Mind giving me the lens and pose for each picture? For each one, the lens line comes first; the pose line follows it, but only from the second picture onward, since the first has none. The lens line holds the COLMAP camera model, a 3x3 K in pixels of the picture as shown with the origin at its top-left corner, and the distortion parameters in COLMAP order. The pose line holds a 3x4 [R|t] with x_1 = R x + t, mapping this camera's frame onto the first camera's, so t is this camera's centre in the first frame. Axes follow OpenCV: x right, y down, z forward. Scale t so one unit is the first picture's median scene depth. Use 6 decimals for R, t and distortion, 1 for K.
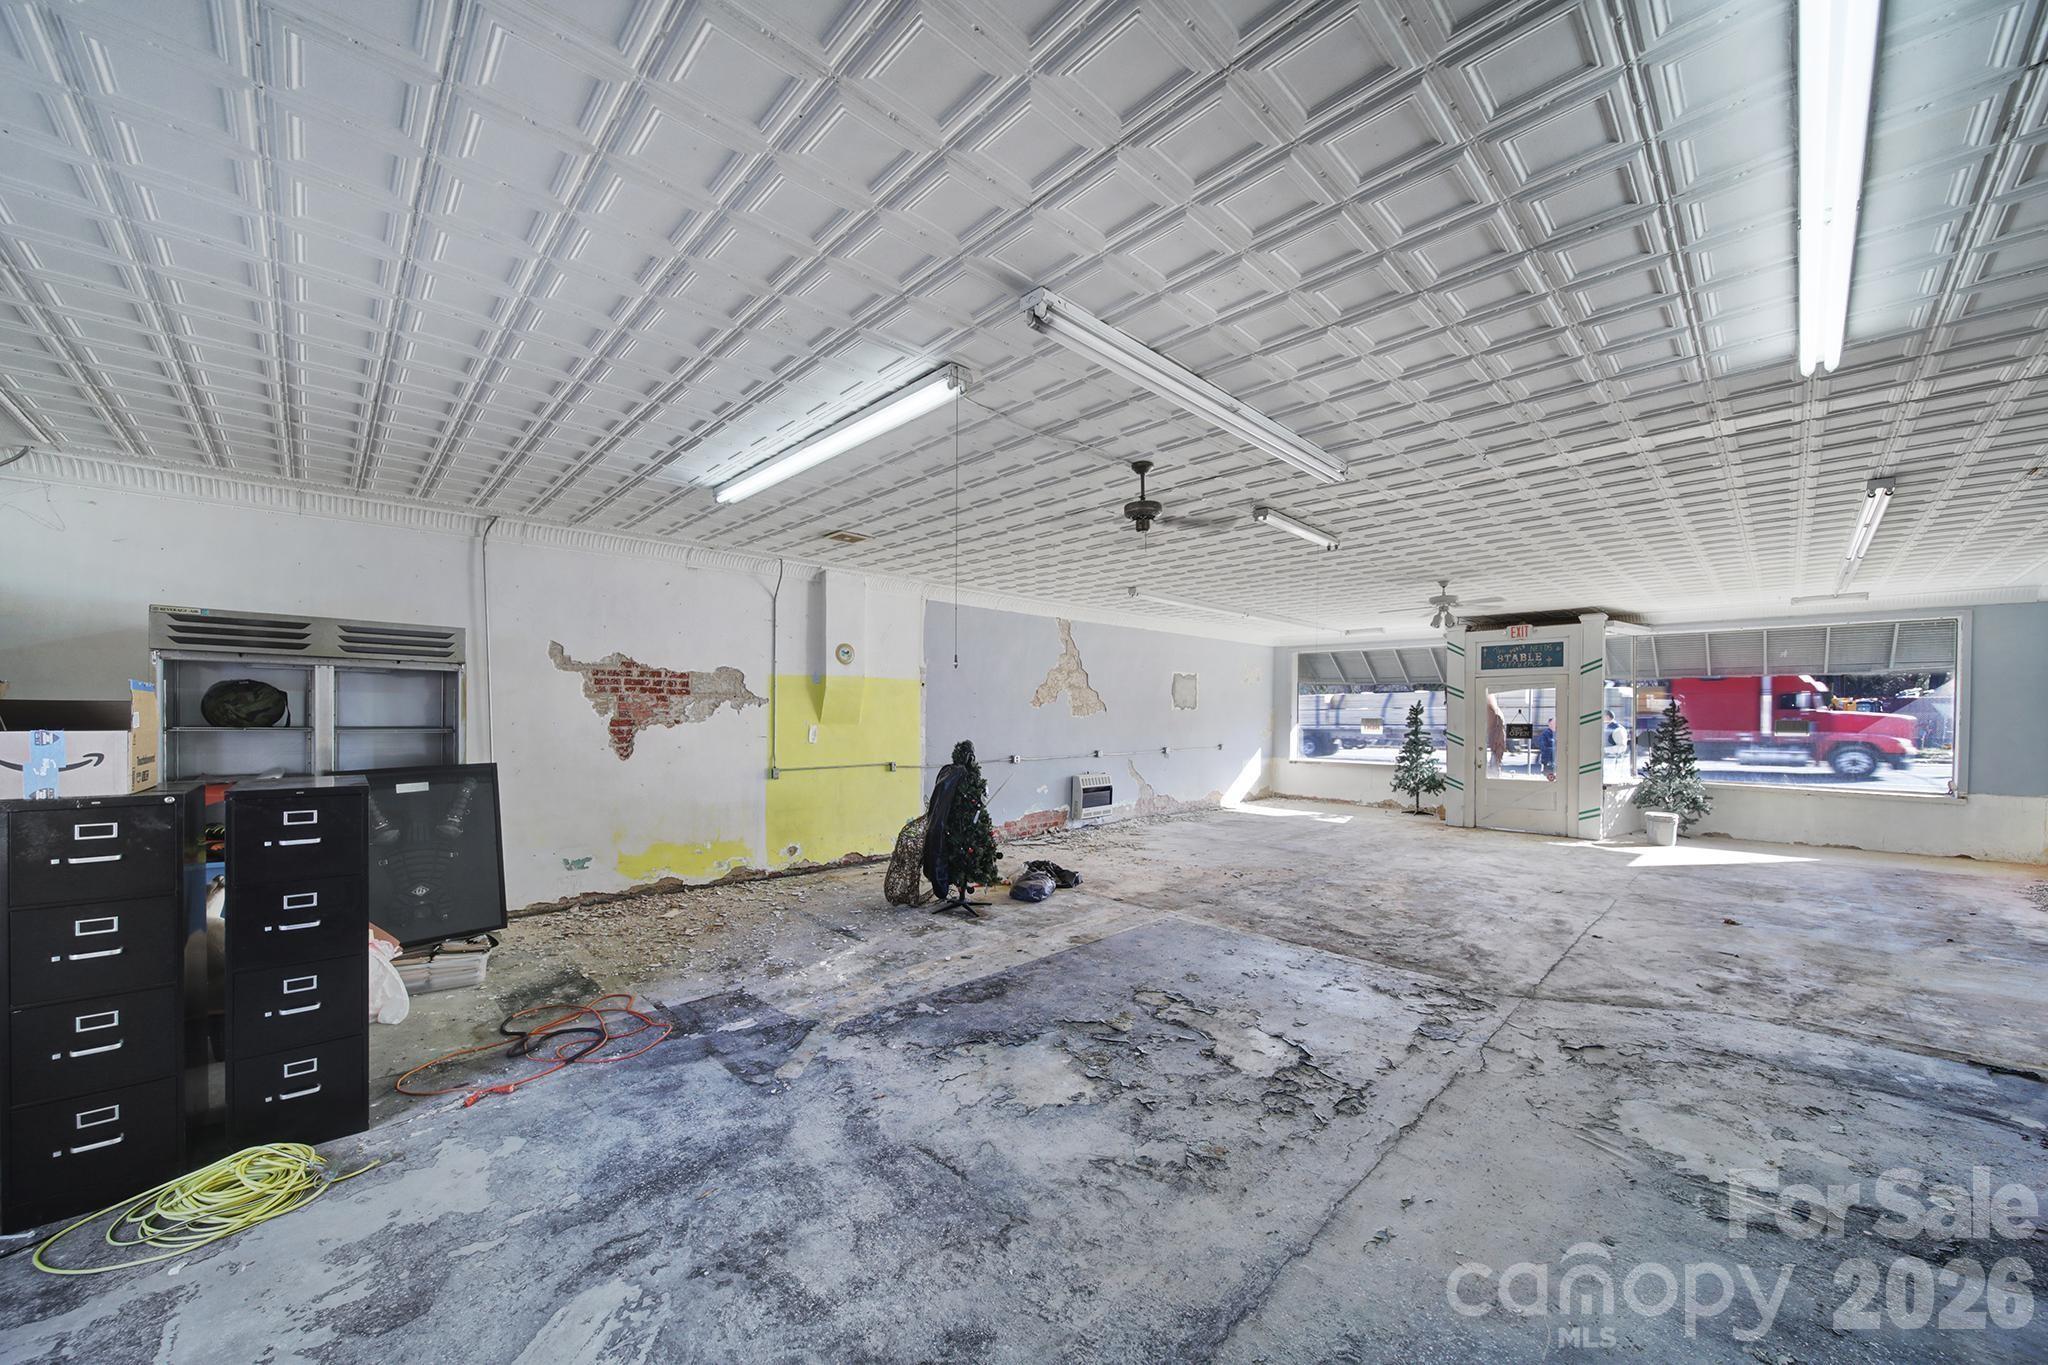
lens RADIAL K [[731.7, 0, 1014.8], [0, 731.7, 784.8], [0, 0, 1]] dist [-0.000446, -0.000311]
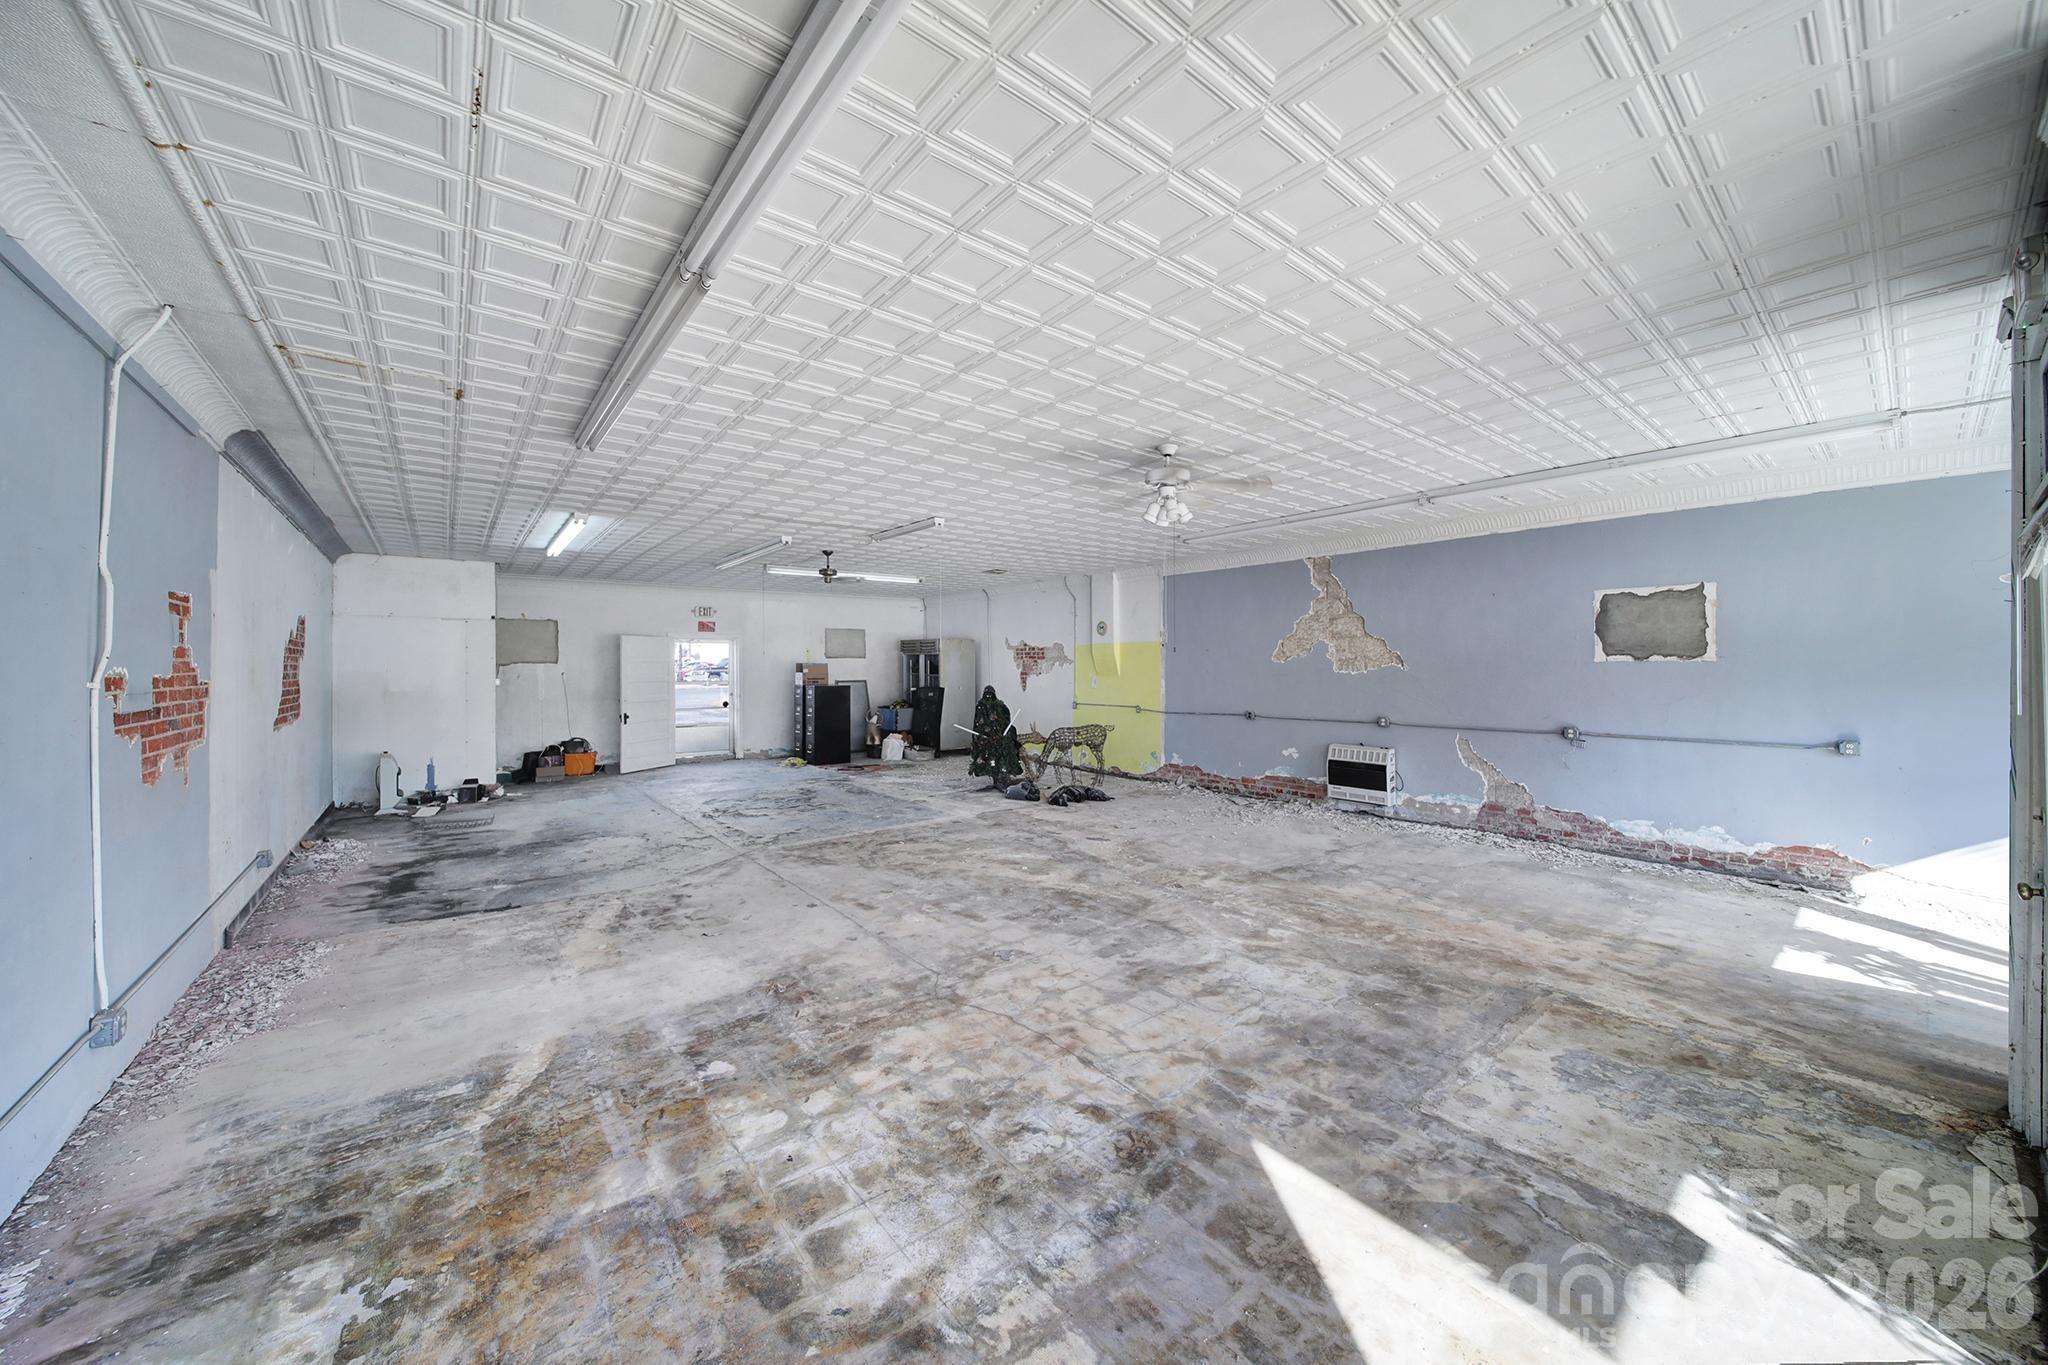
lens RADIAL K [[724.5, 0, 1024.0], [0, 724.5, 682.5], [0, 0, 1]] dist [0.000571, 0.000109]
pose [[-0.084850, 0.016506, -0.996257, 1.494090], [-0.096096, 0.995066, 0.024671, -0.108762], [0.991749, 0.097830, -0.082846, 1.166607]]
